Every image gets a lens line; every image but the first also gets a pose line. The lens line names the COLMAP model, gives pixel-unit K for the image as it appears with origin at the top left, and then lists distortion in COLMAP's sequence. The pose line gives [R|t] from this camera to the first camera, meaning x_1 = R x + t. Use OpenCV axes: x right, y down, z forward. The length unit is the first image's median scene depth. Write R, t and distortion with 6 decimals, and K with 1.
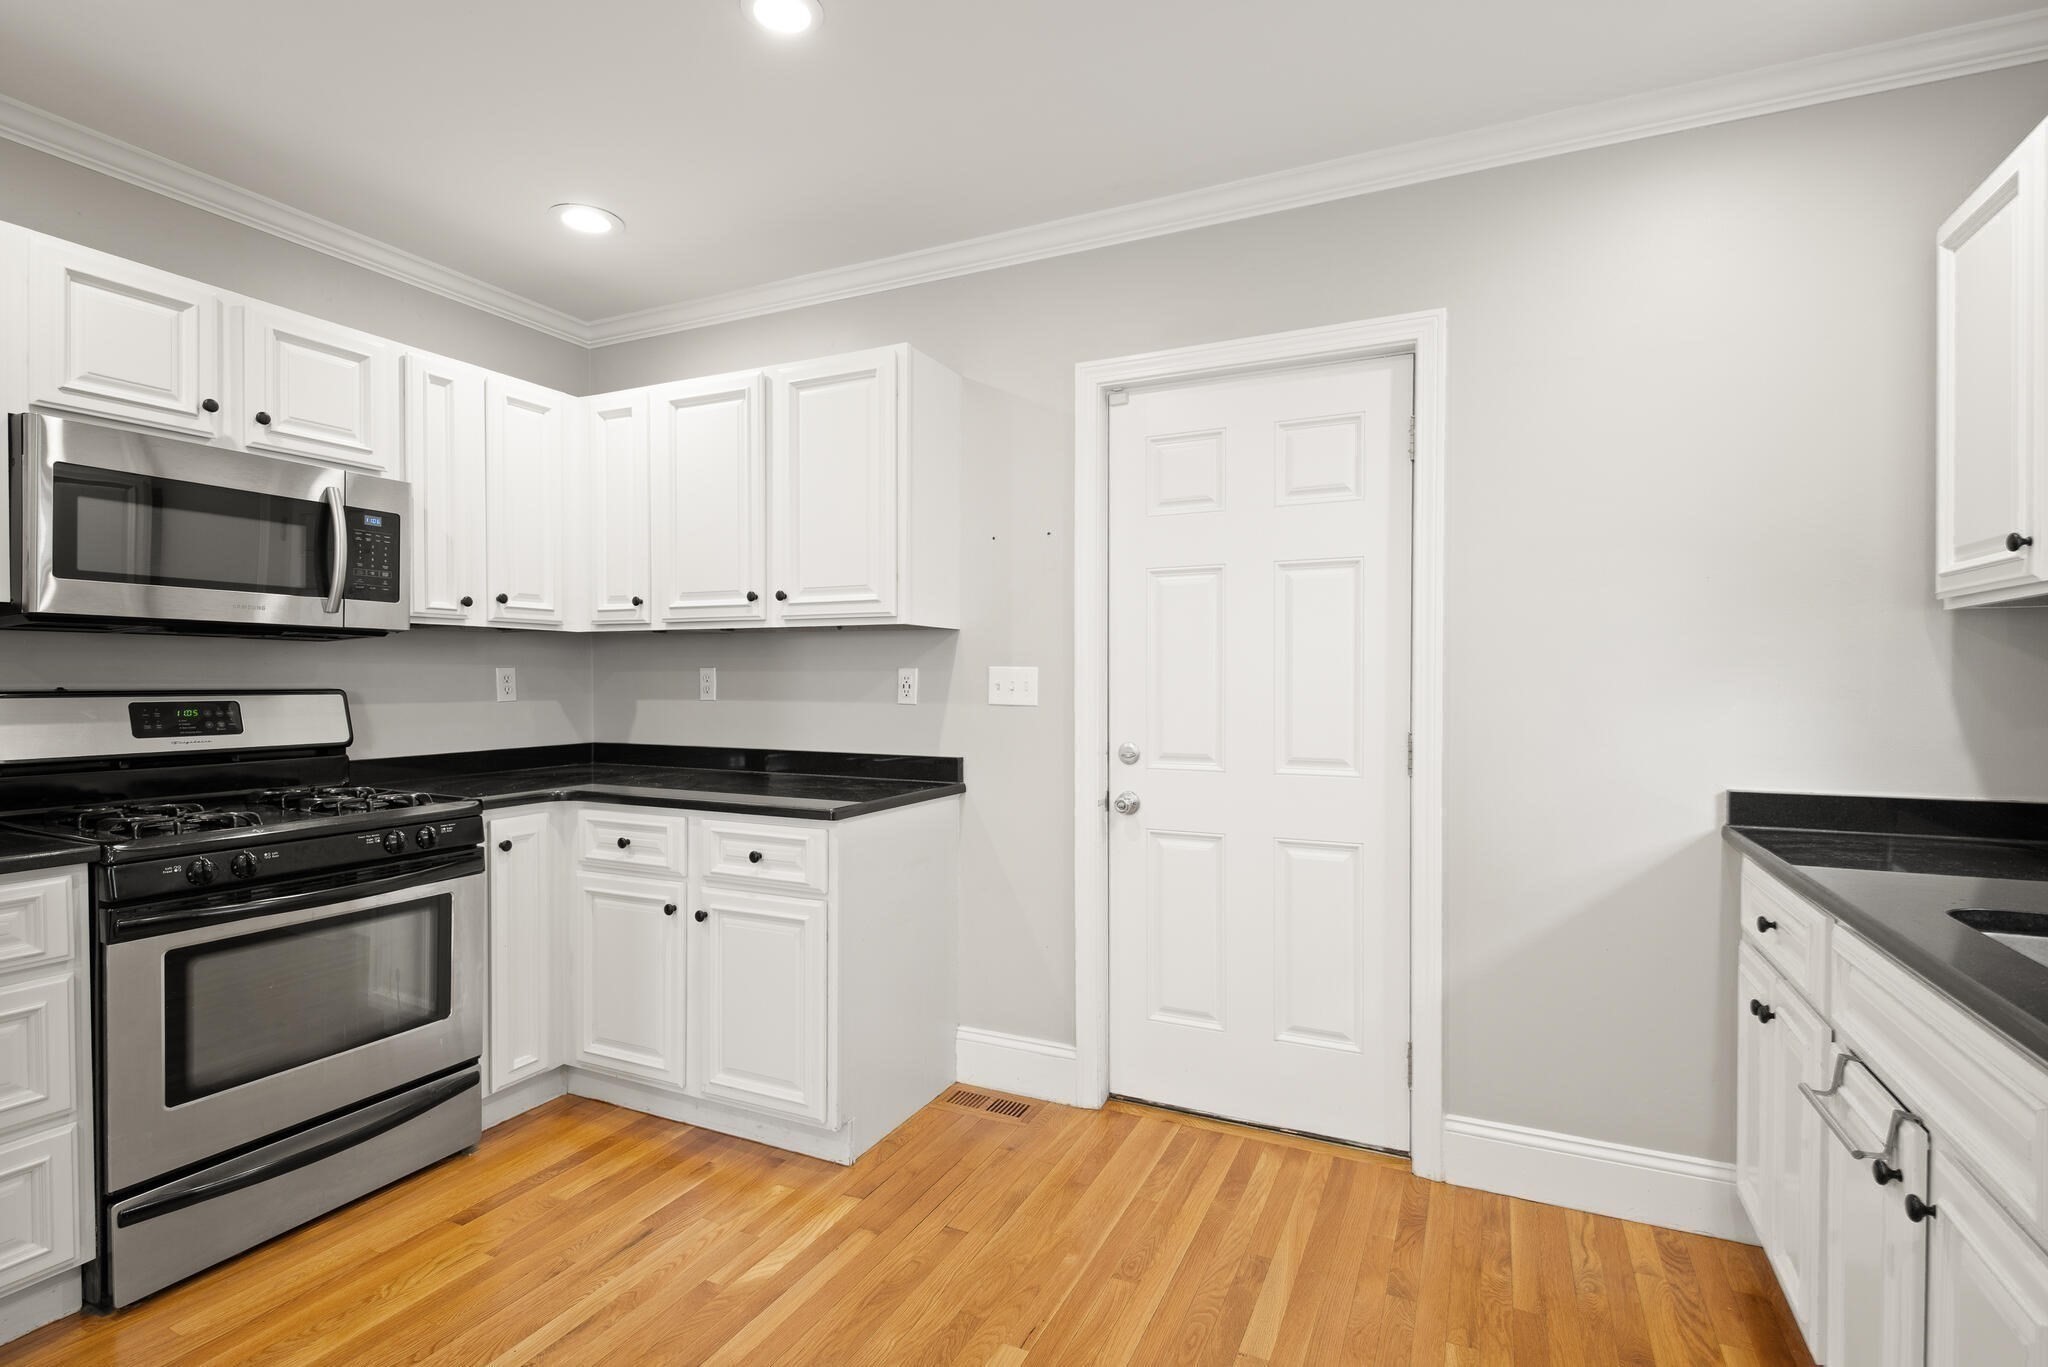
lens RADIAL K [[960.8, 0, 1023.0], [0, 960.8, 688.7], [0, 0, 1]] dist [0.007756, -0.008903]
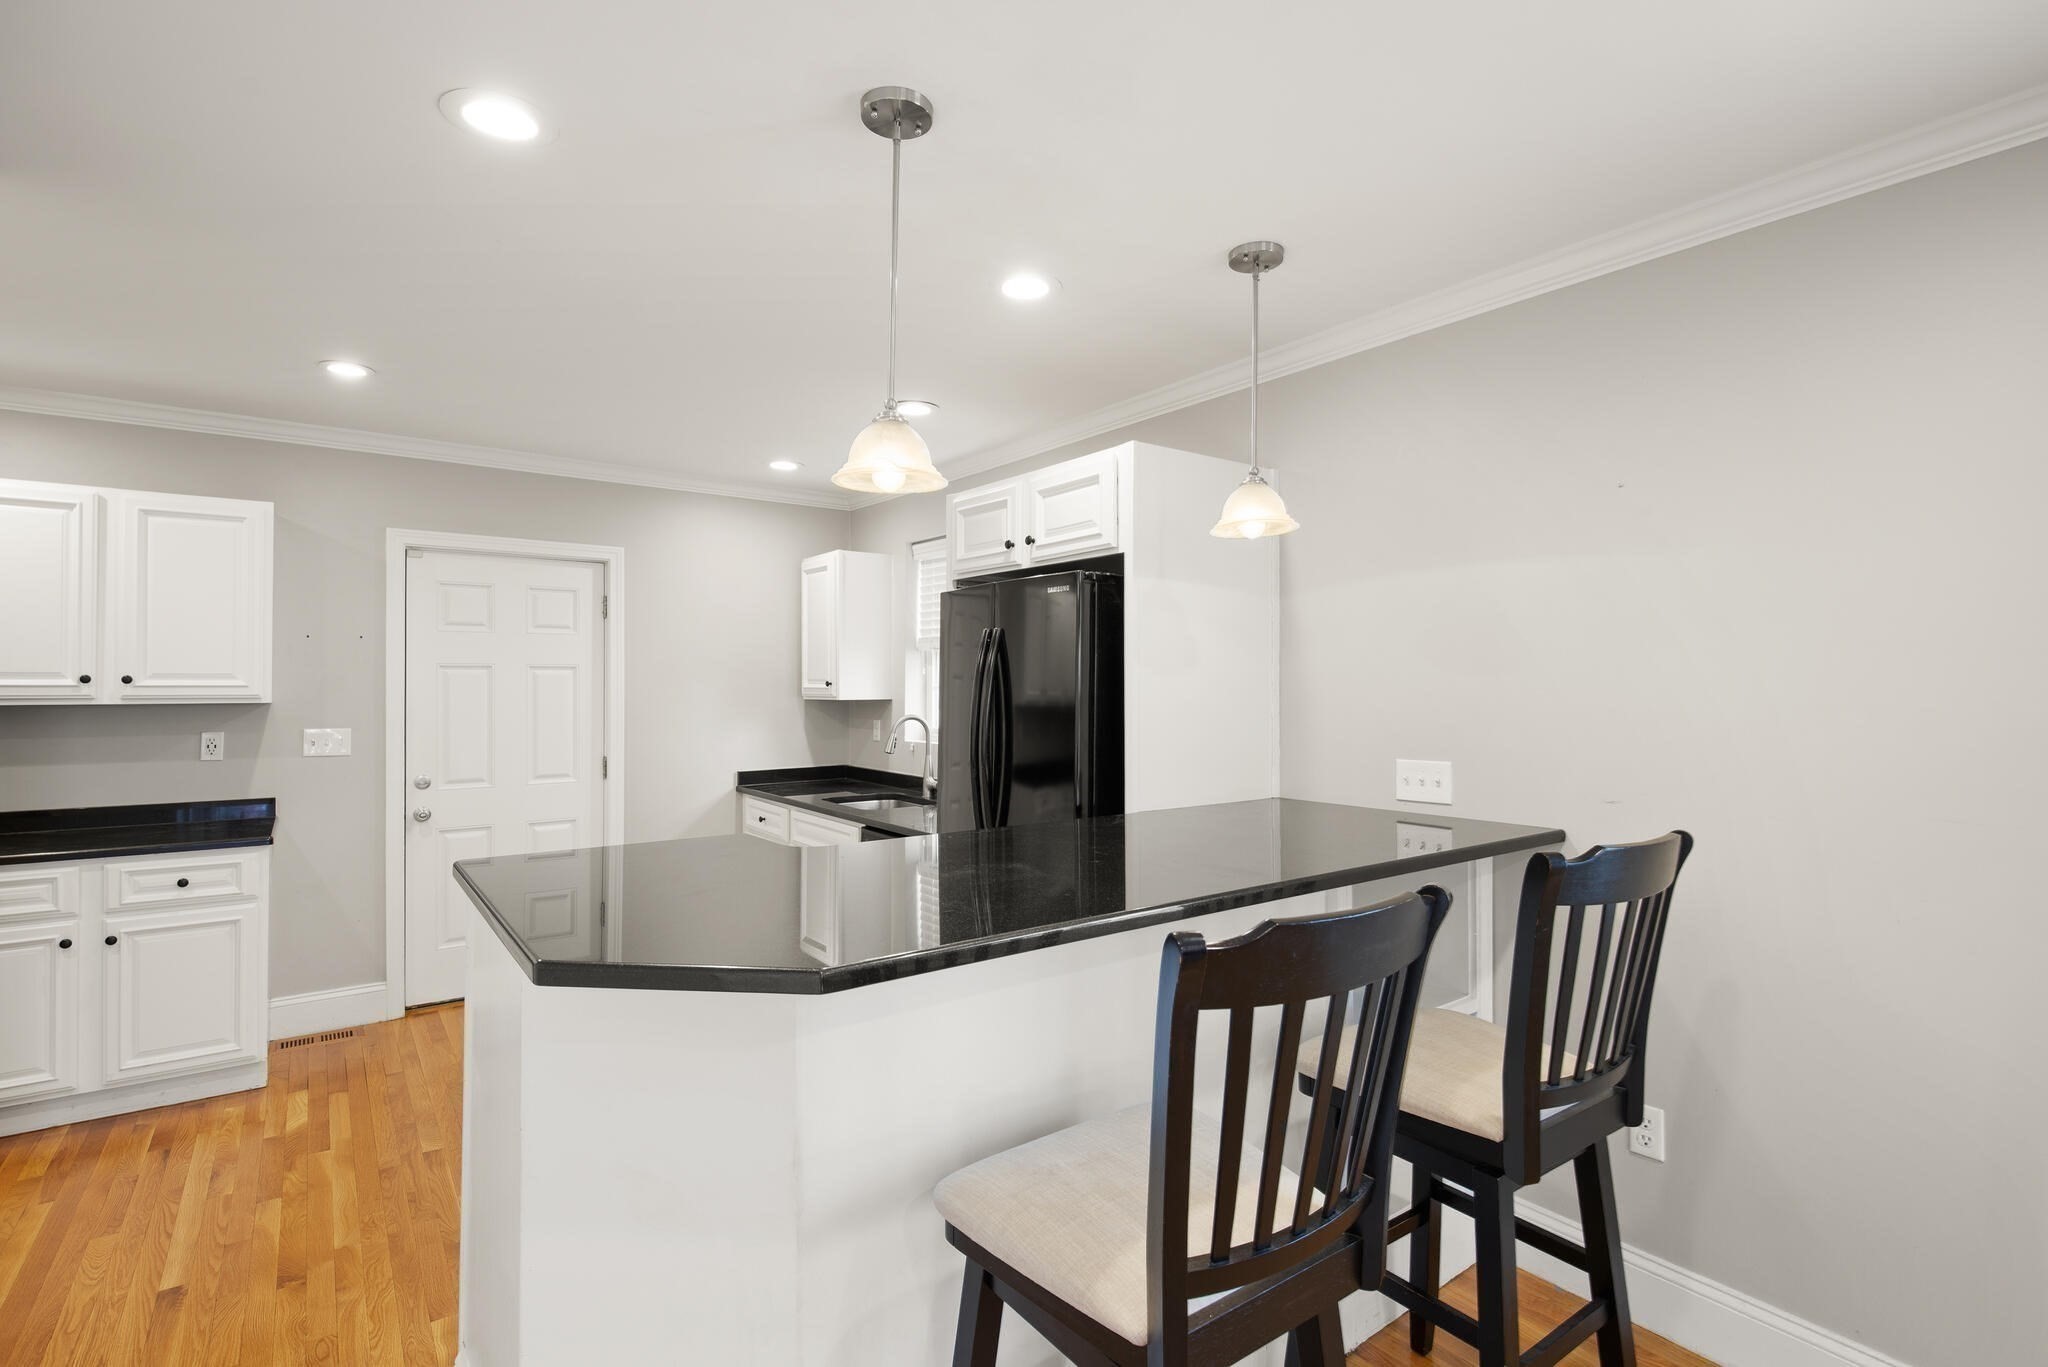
lens RADIAL K [[960.8, 0, 1043.8], [0, 960.8, 684.5], [0, 0, 1]] dist [0.007756, -0.008903]
pose [[0.460855, -0.001780, 0.887474, -0.784572], [0.010389, 0.999940, -0.003390, -0.072819], [-0.887415, 0.010783, 0.460846, -0.592459]]
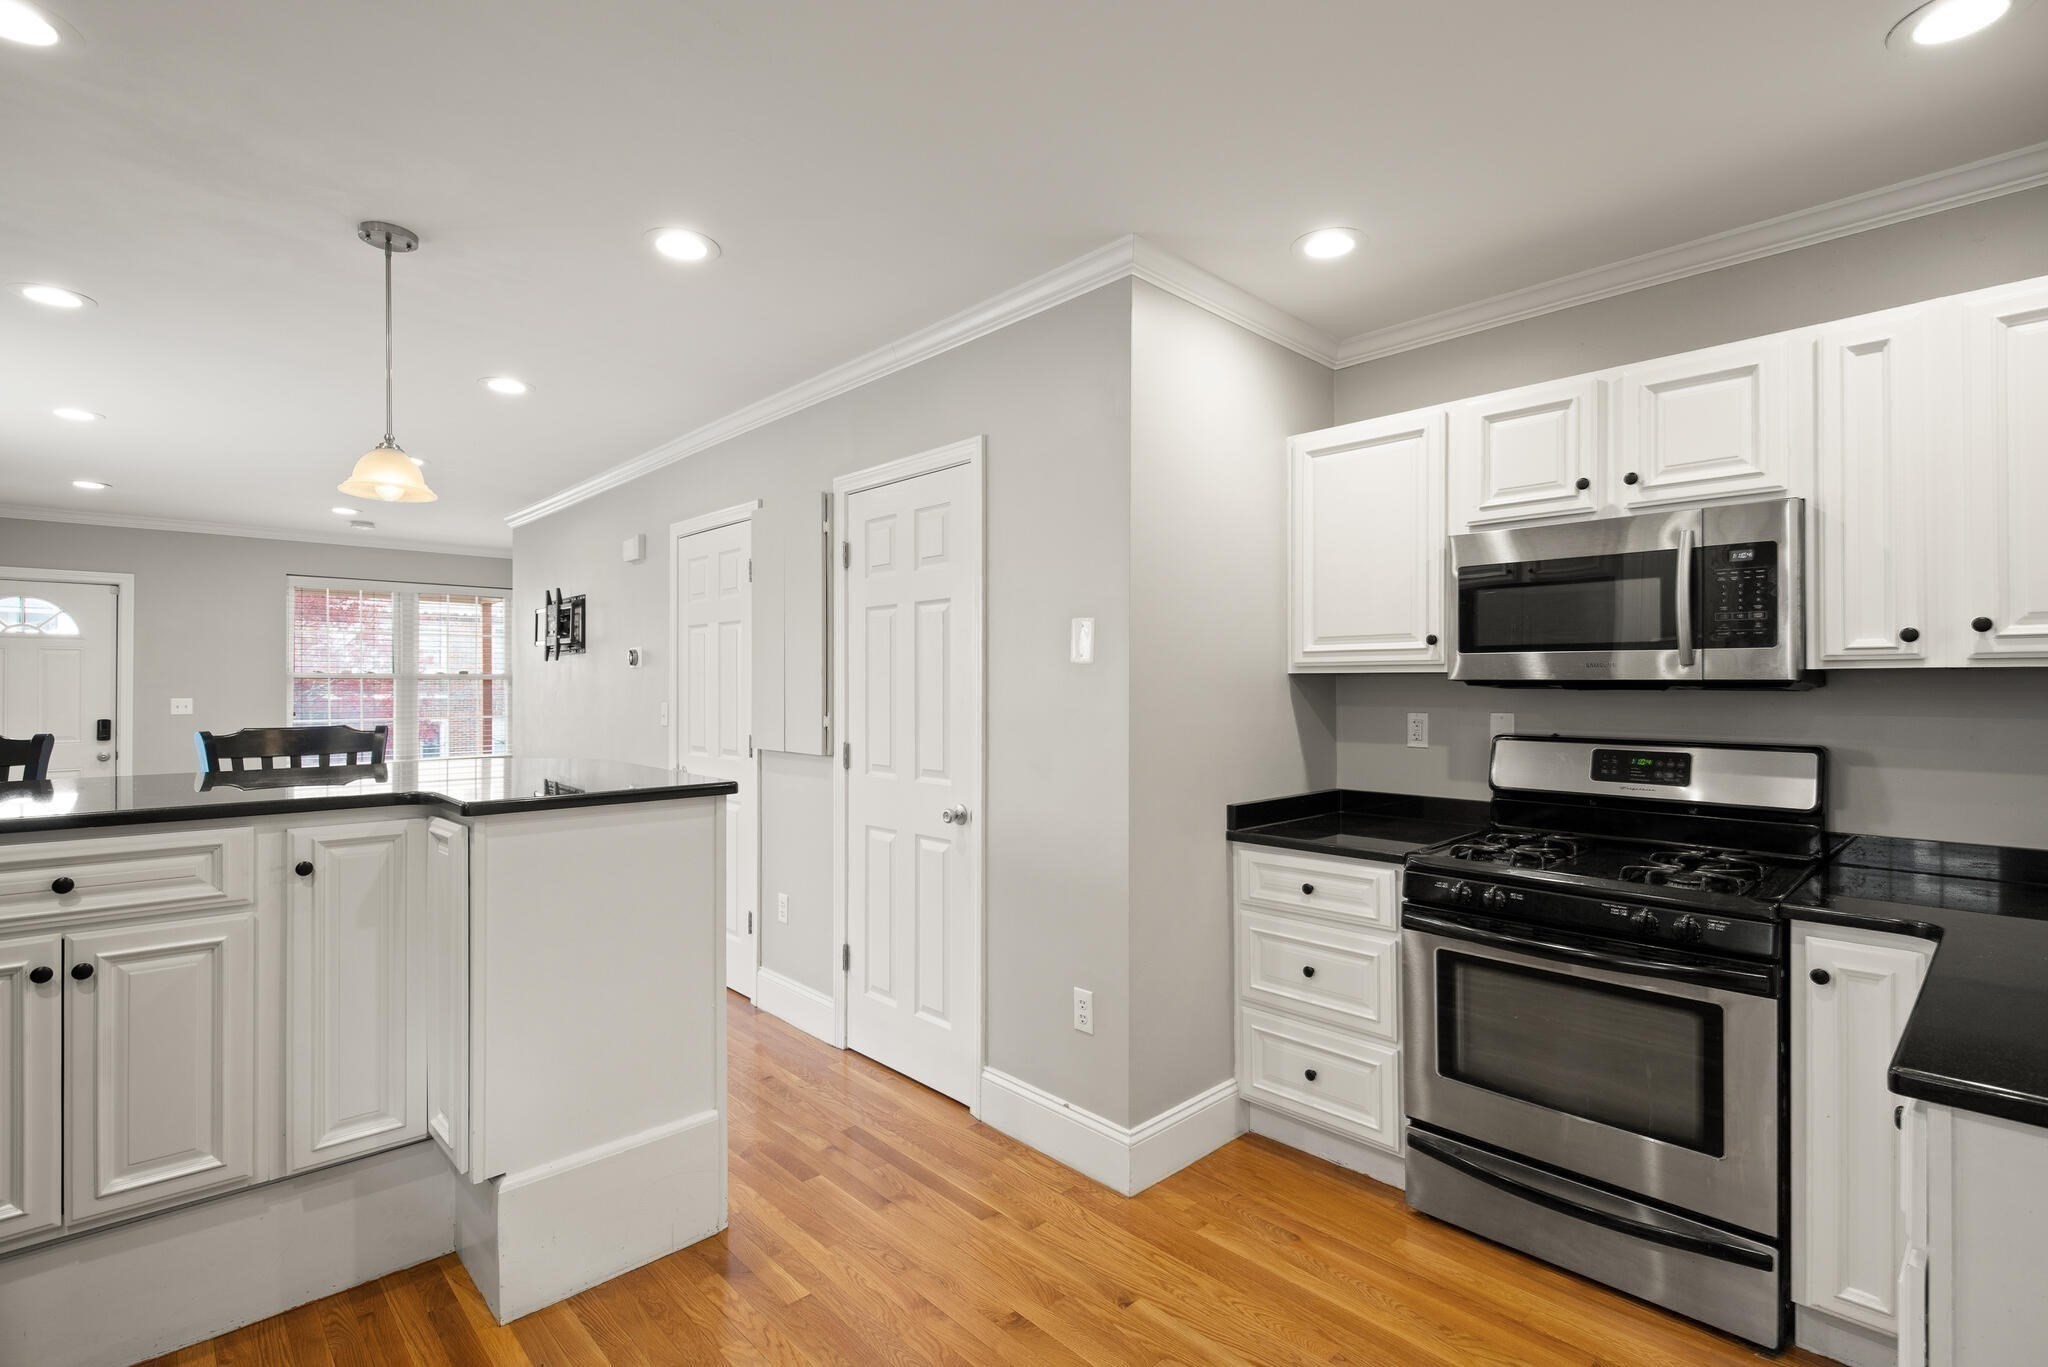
lens RADIAL K [[960.8, 0, 1064.3], [0, 960.8, 676.9], [0, 0, 1]] dist [0.007756, -0.008903]
pose [[-0.346381, -0.013279, -0.938000, 0.459290], [-0.016097, 0.999837, -0.008211, -0.063218], [0.937956, 0.012255, -0.346538, 0.962463]]
